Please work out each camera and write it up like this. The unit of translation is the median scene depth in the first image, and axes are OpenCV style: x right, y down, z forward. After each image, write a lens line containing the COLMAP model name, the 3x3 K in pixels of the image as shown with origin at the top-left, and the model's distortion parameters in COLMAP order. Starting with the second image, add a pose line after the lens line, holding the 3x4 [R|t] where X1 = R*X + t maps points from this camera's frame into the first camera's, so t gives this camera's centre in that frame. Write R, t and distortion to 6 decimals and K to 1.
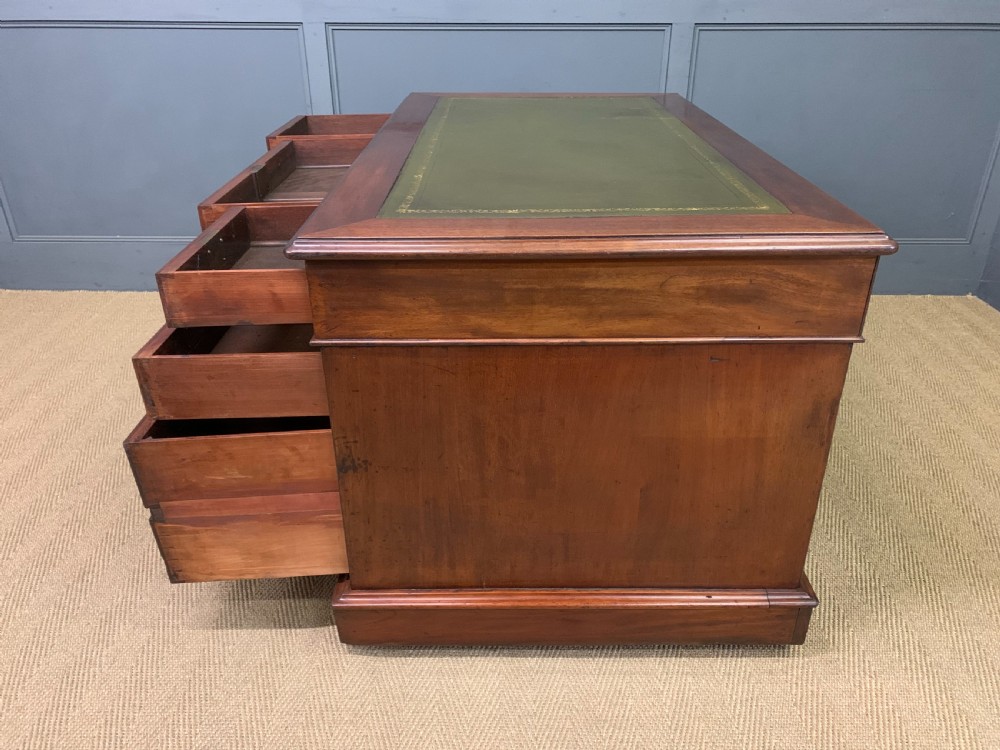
lens RADIAL K [[774.4, 0, 500.0], [0, 774.4, 375.0], [0, 0, 1]] dist [0.004739, 0.003924]
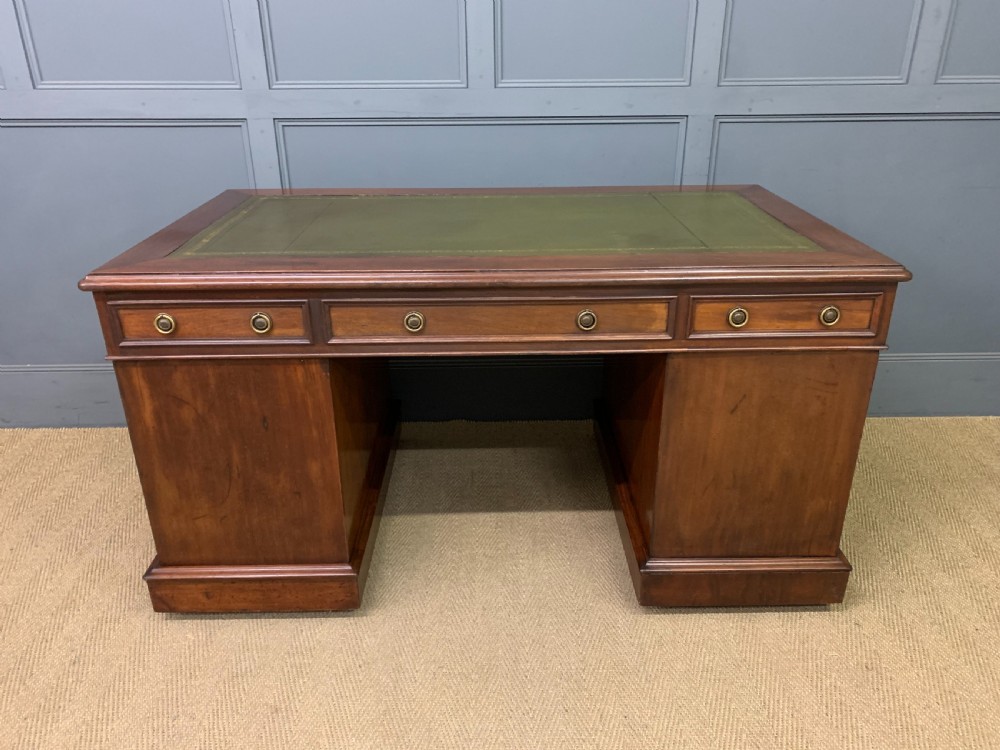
lens RADIAL K [[779.6, 0, 501.2], [0, 779.6, 373.4], [0, 0, 1]] dist [0.007121, 0.005274]
pose [[0.999656, -0.016549, 0.020330, -0.002784], [0.017803, 0.997846, -0.063141, -0.128932], [-0.019242, 0.063481, 0.997798, 0.182850]]
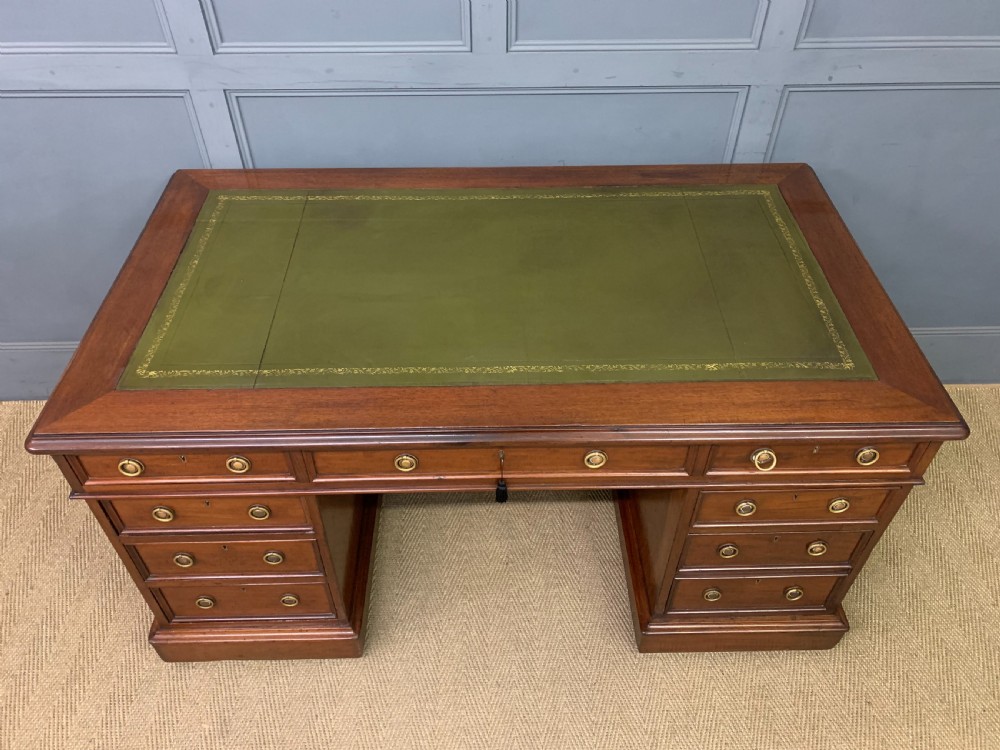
lens RADIAL K [[774.4, 0, 500.0], [0, 774.4, 375.0], [0, 0, 1]] dist [0.004739, 0.003924]
pose [[0.999346, -0.023990, 0.027040, -0.017580], [0.015161, 0.957226, 0.288943, -0.428355], [-0.032816, -0.288344, 0.956964, 0.311828]]
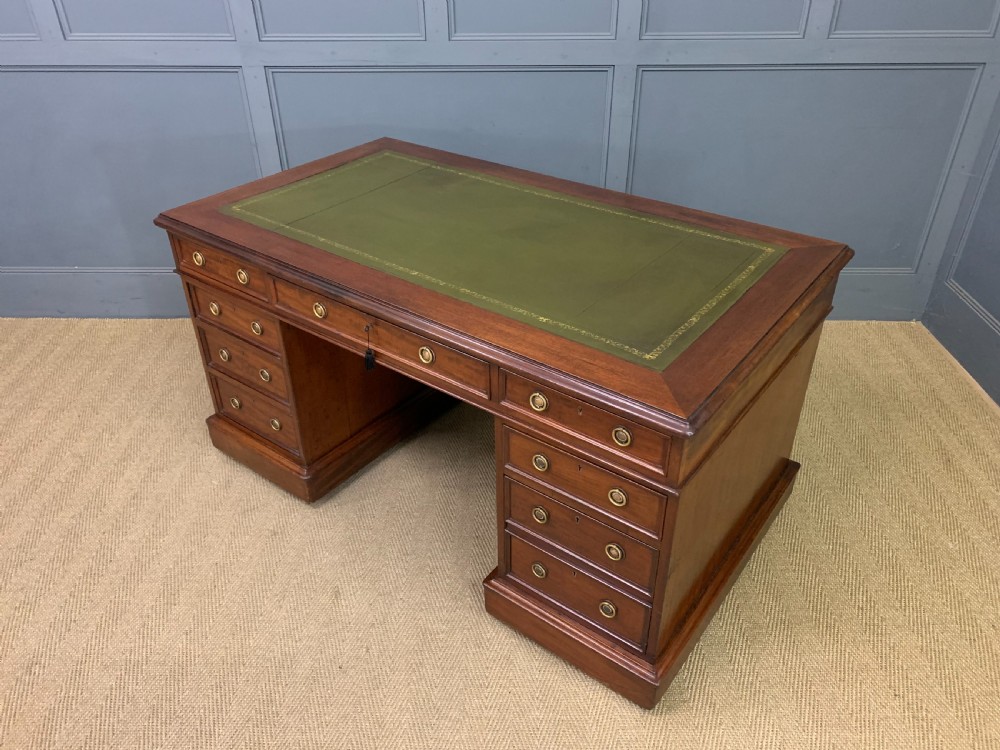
lens RADIAL K [[774.4, 0, 500.0], [0, 774.4, 375.0], [0, 0, 1]] dist [0.004739, 0.003924]
pose [[0.999935, -0.002178, -0.011192, 0.090375], [0.003359, 0.994299, 0.106572, -0.173535], [0.010896, -0.106602, 0.994242, -0.026664]]
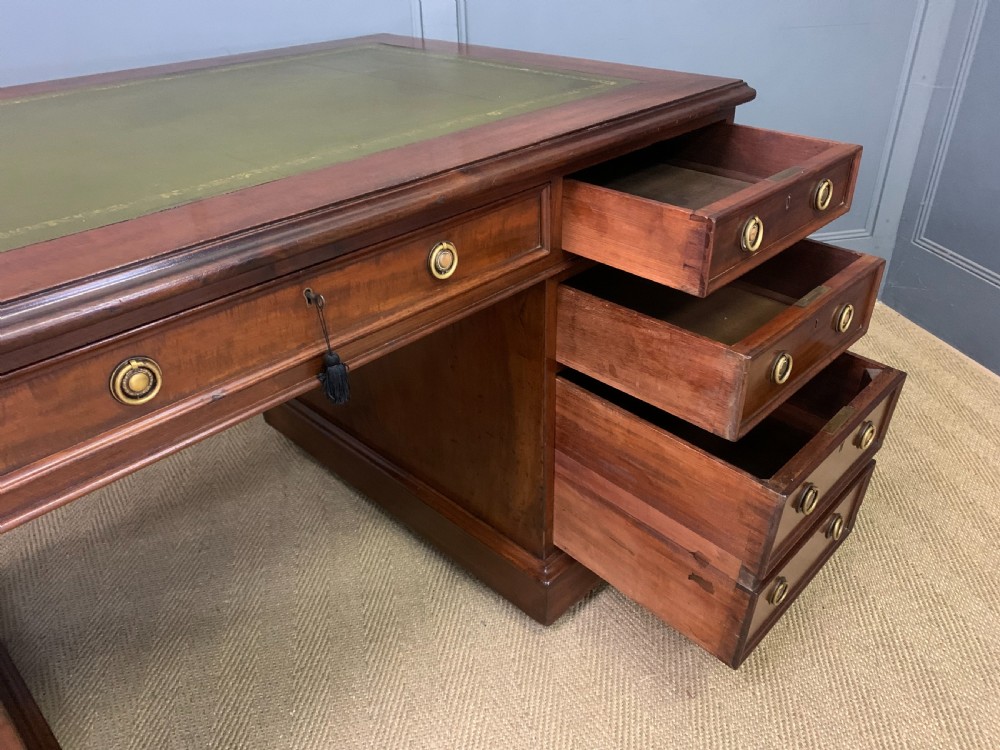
lens RADIAL K [[779.6, 0, 501.2], [0, 779.6, 373.4], [0, 0, 1]] dist [0.007121, 0.005274]
pose [[0.974693, -0.136164, 0.177295, 0.139717], [0.126473, 0.989844, 0.064913, -0.158182], [-0.184334, -0.040847, 0.982015, 0.402201]]
